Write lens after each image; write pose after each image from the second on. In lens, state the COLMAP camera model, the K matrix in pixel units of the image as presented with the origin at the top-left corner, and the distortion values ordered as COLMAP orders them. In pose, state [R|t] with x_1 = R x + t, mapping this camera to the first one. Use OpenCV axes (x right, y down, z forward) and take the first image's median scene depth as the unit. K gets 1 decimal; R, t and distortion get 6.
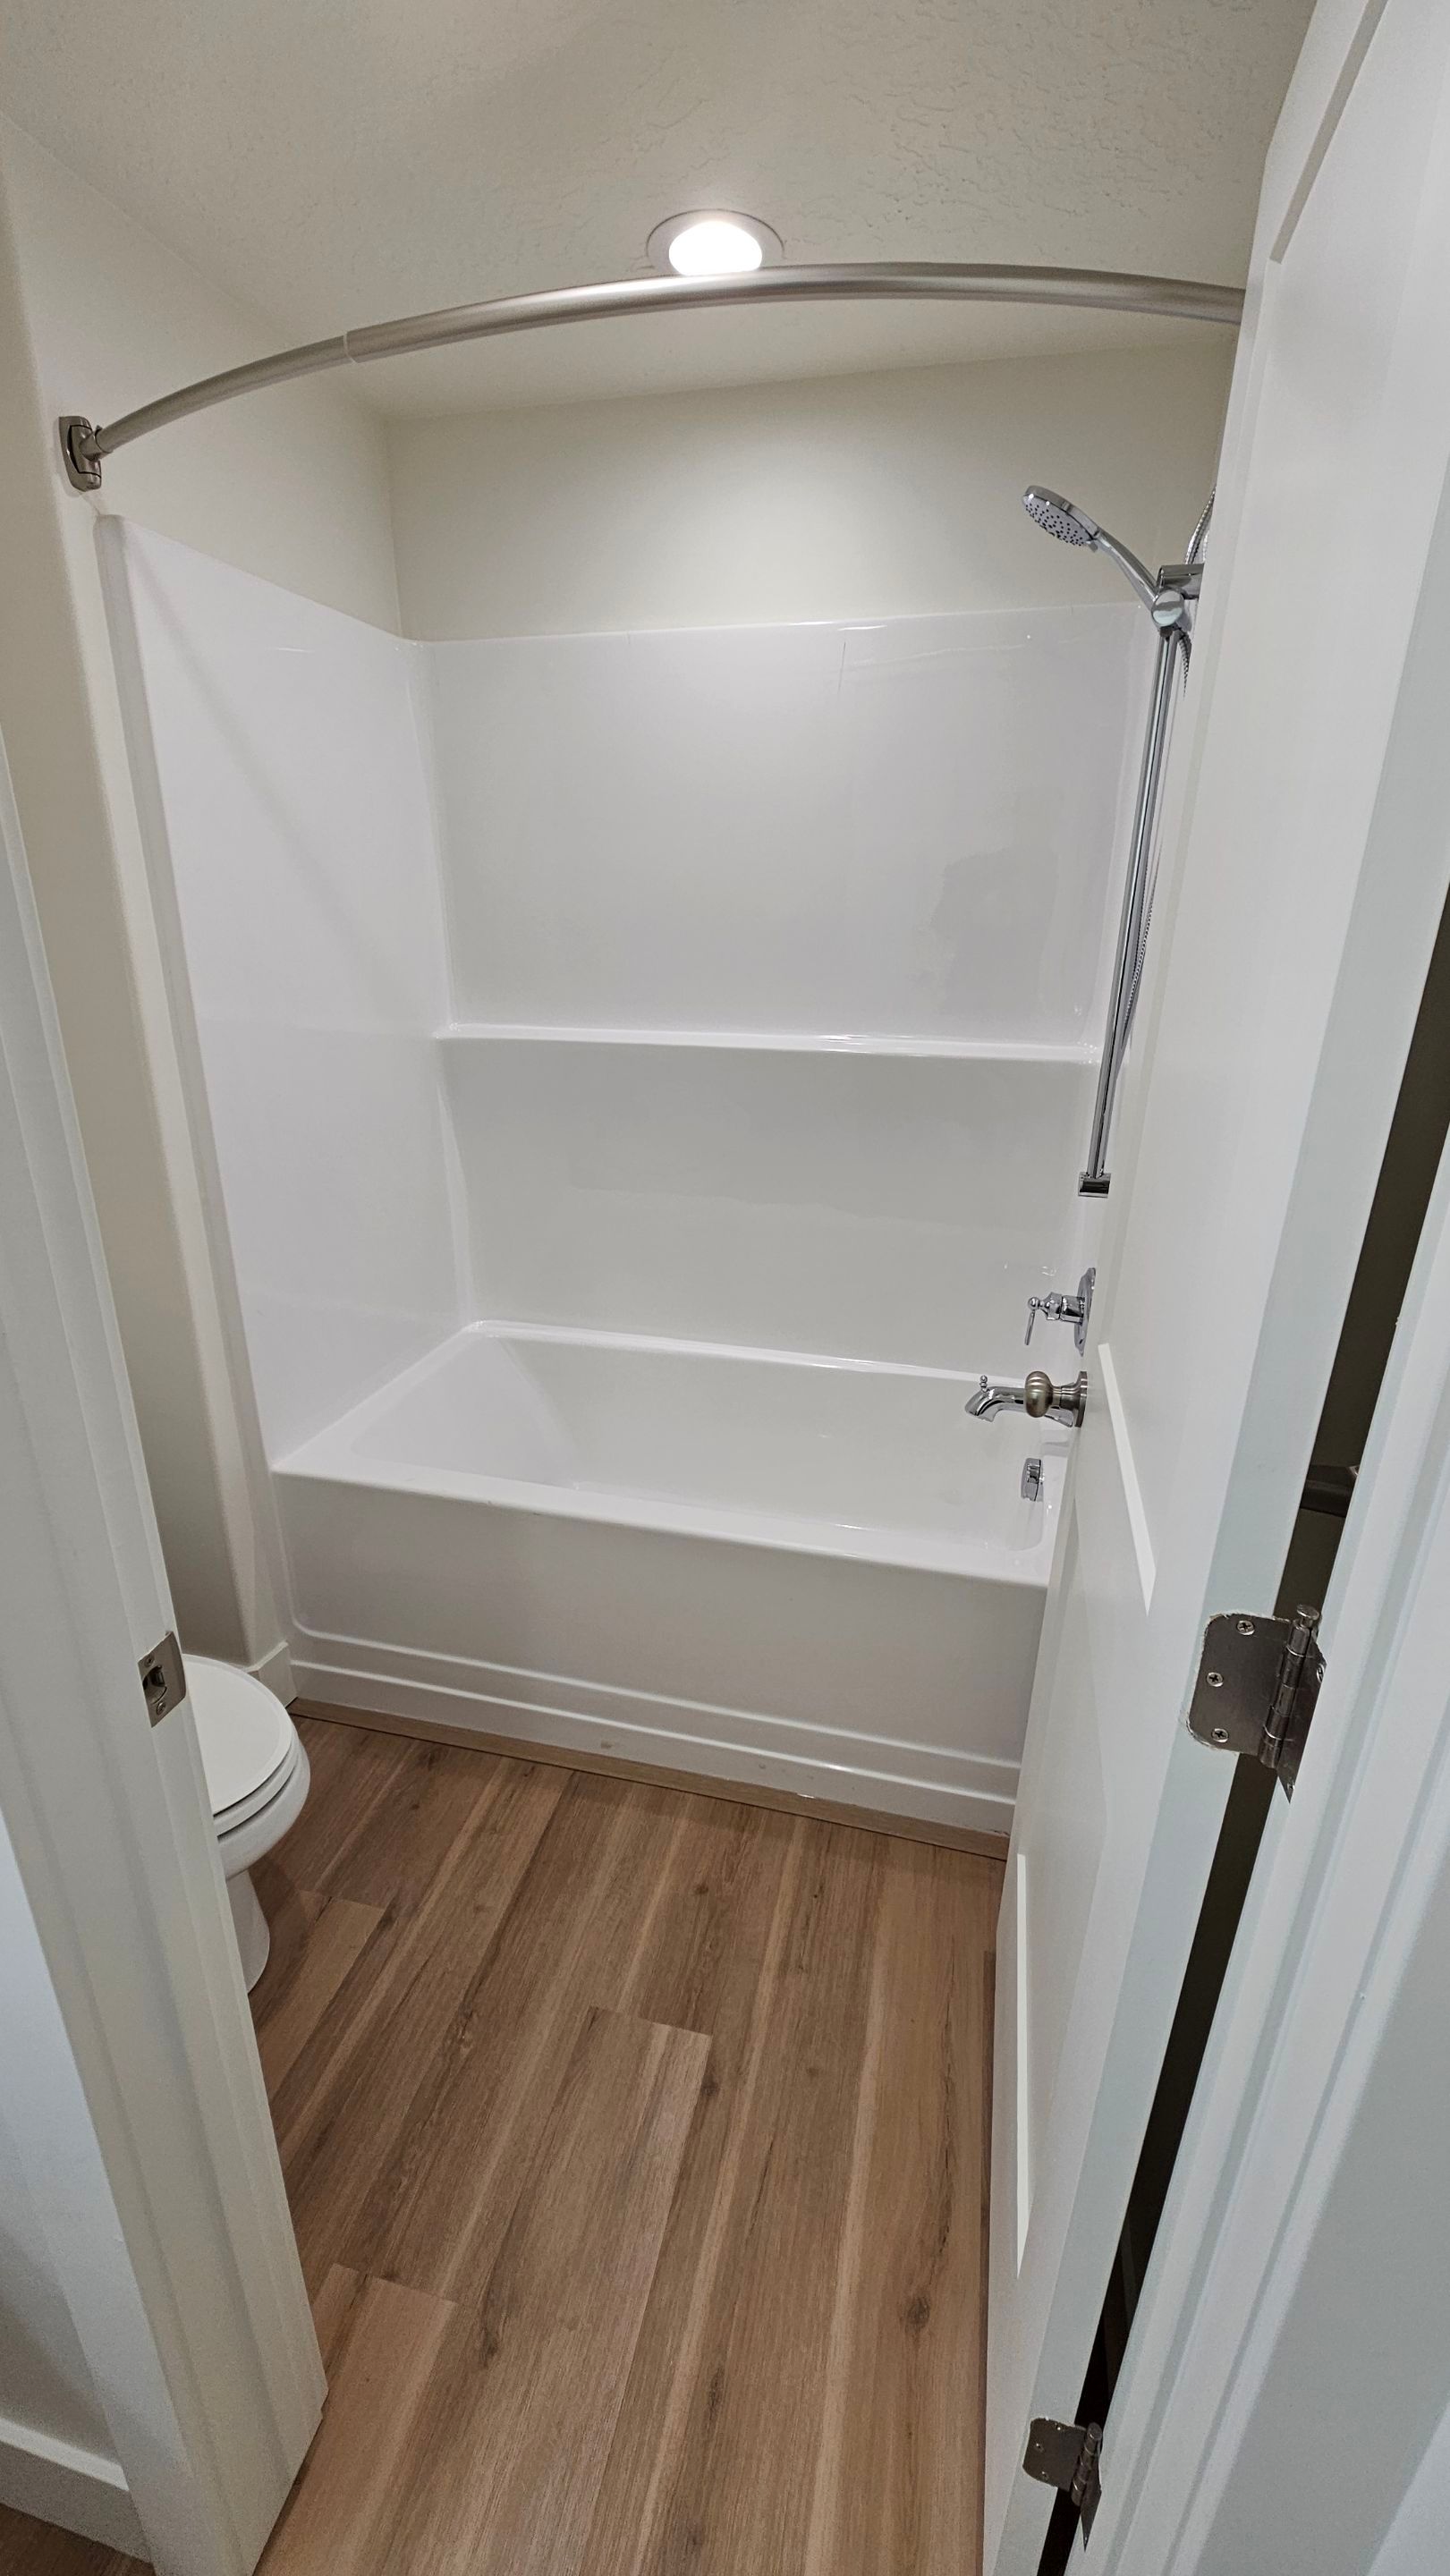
lens RADIAL K [[1047.6, 0, 713.9], [0, 1047.6, 1297.6], [0, 0, 1]] dist [-0.000351, -0.000123]
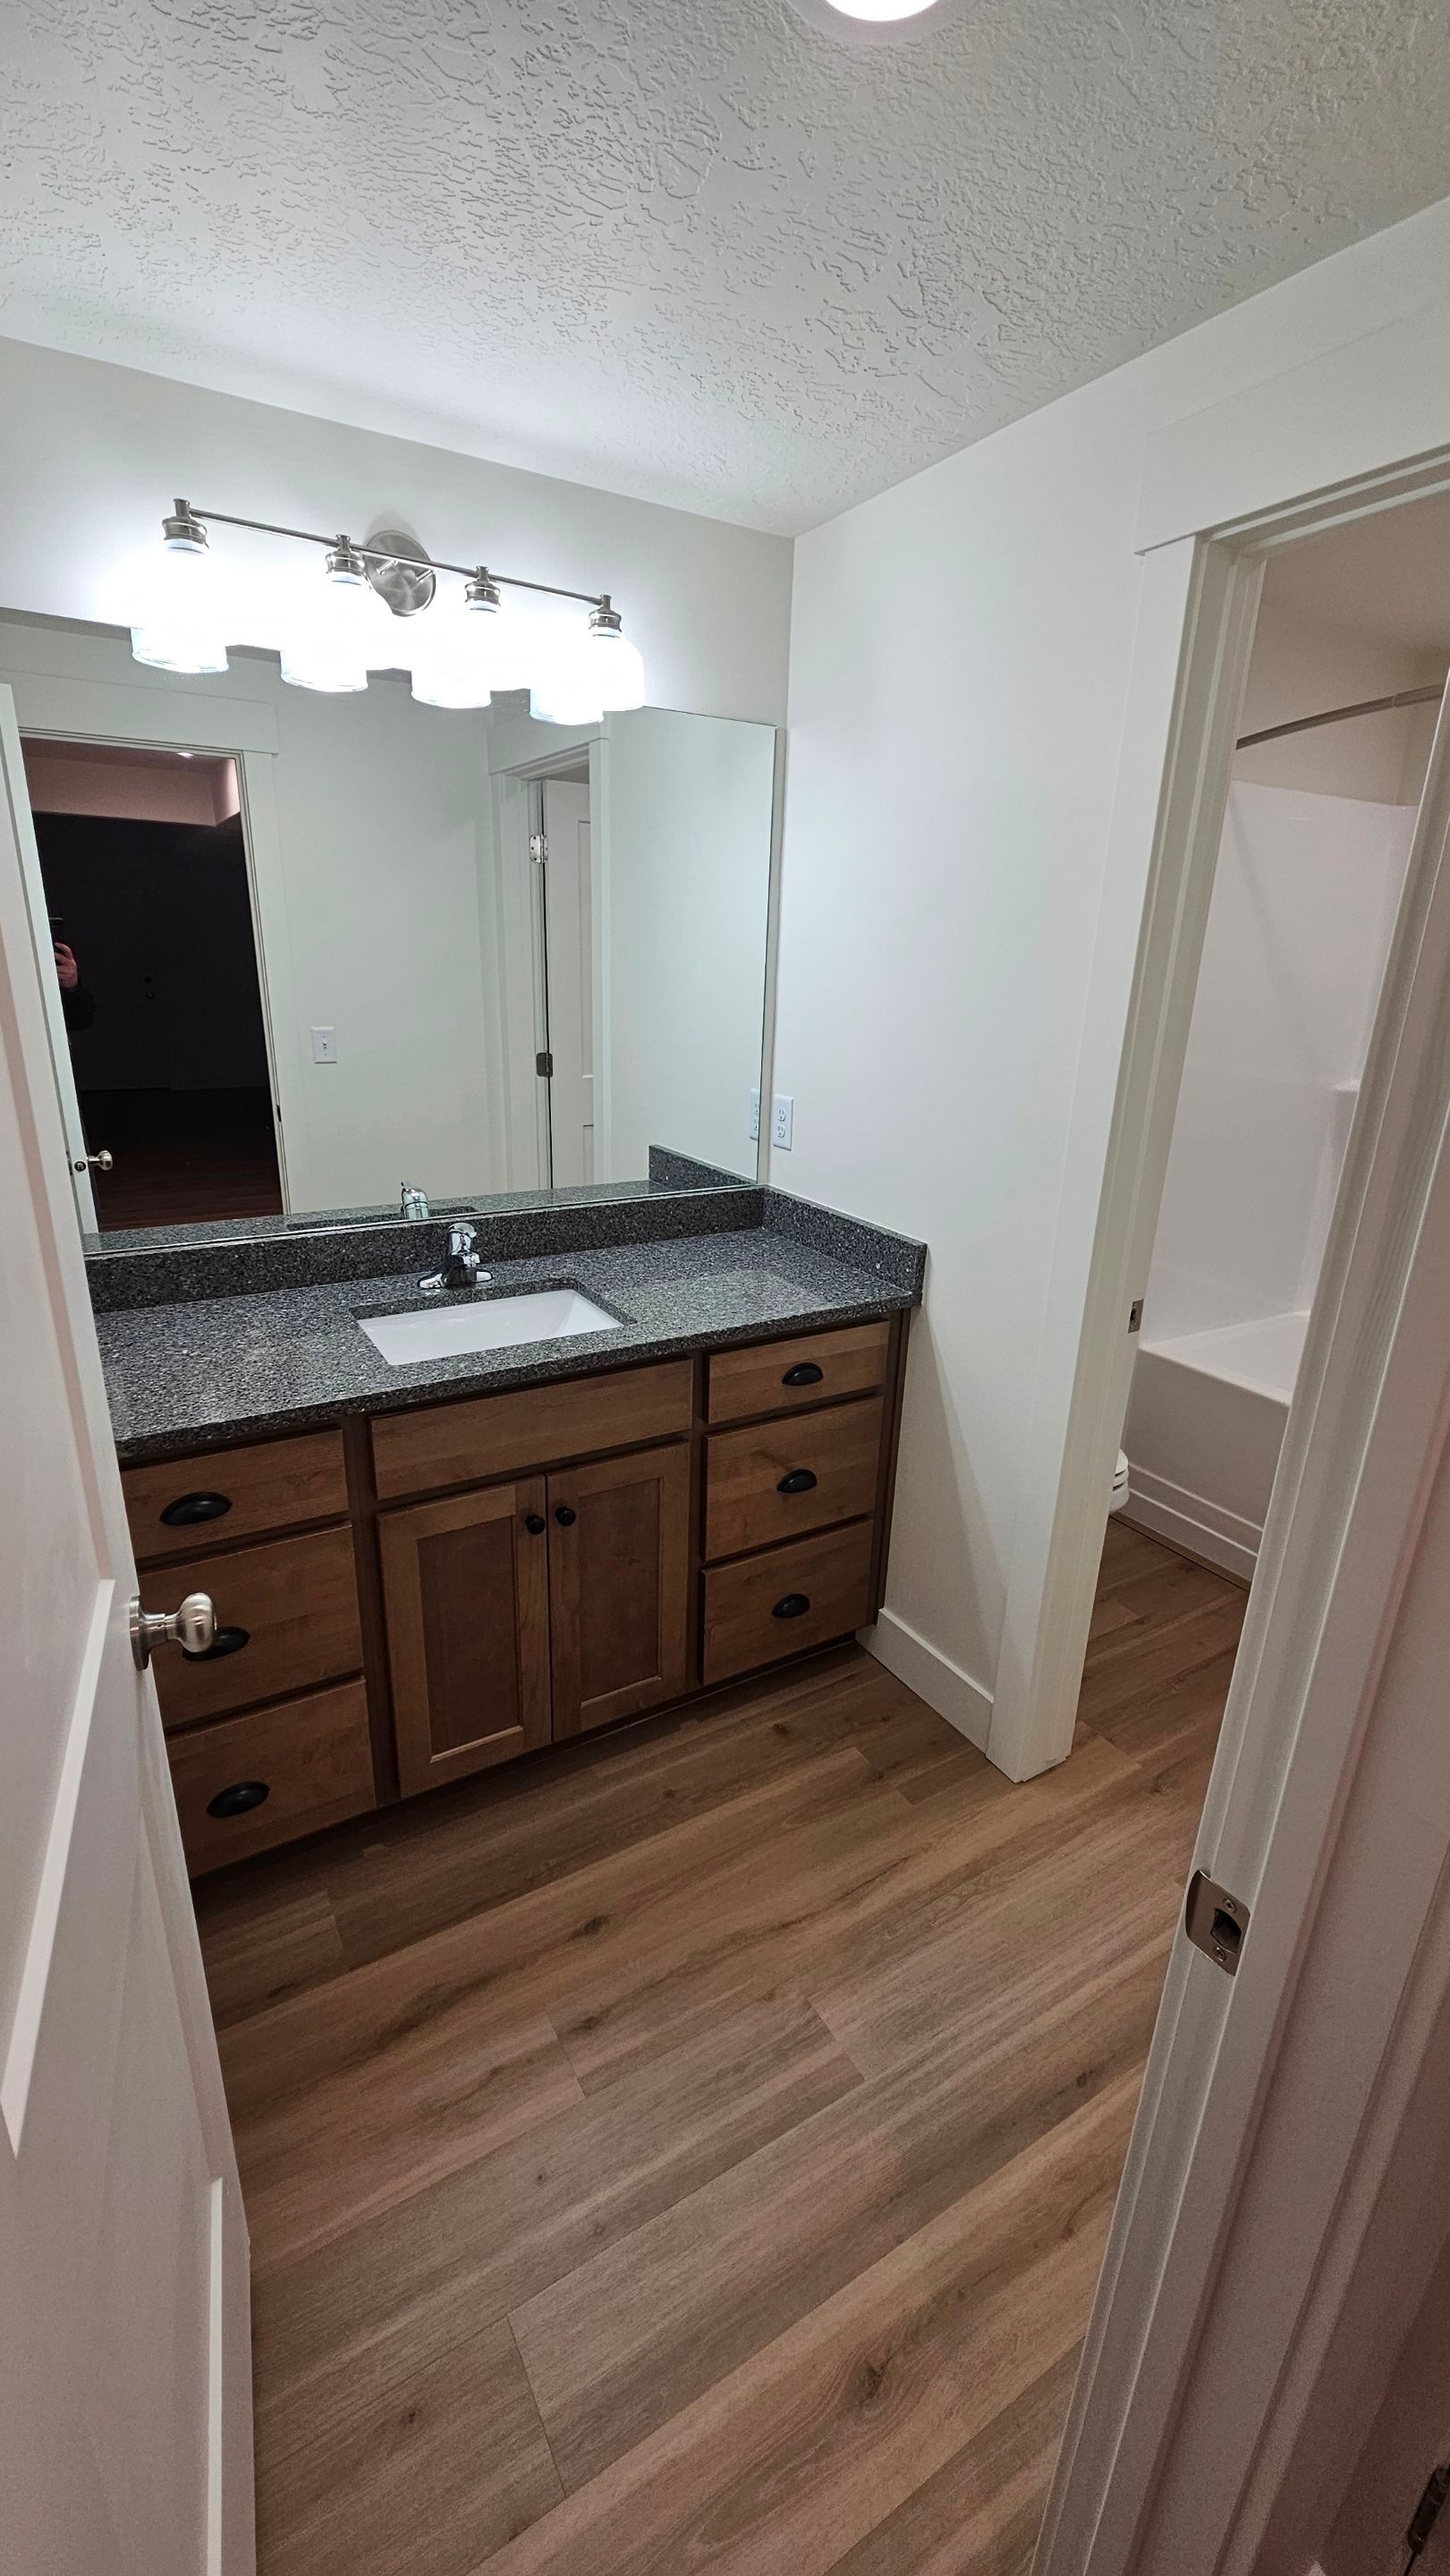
lens RADIAL K [[1047.6, 0, 713.9], [0, 1047.6, 1297.6], [0, 0, 1]] dist [-0.000351, -0.000123]
pose [[0.704188, 0.227387, -0.672618, 0.198704], [-0.260706, 0.963966, 0.052938, 0.215470], [0.660418, 0.138077, 0.738094, -0.703624]]
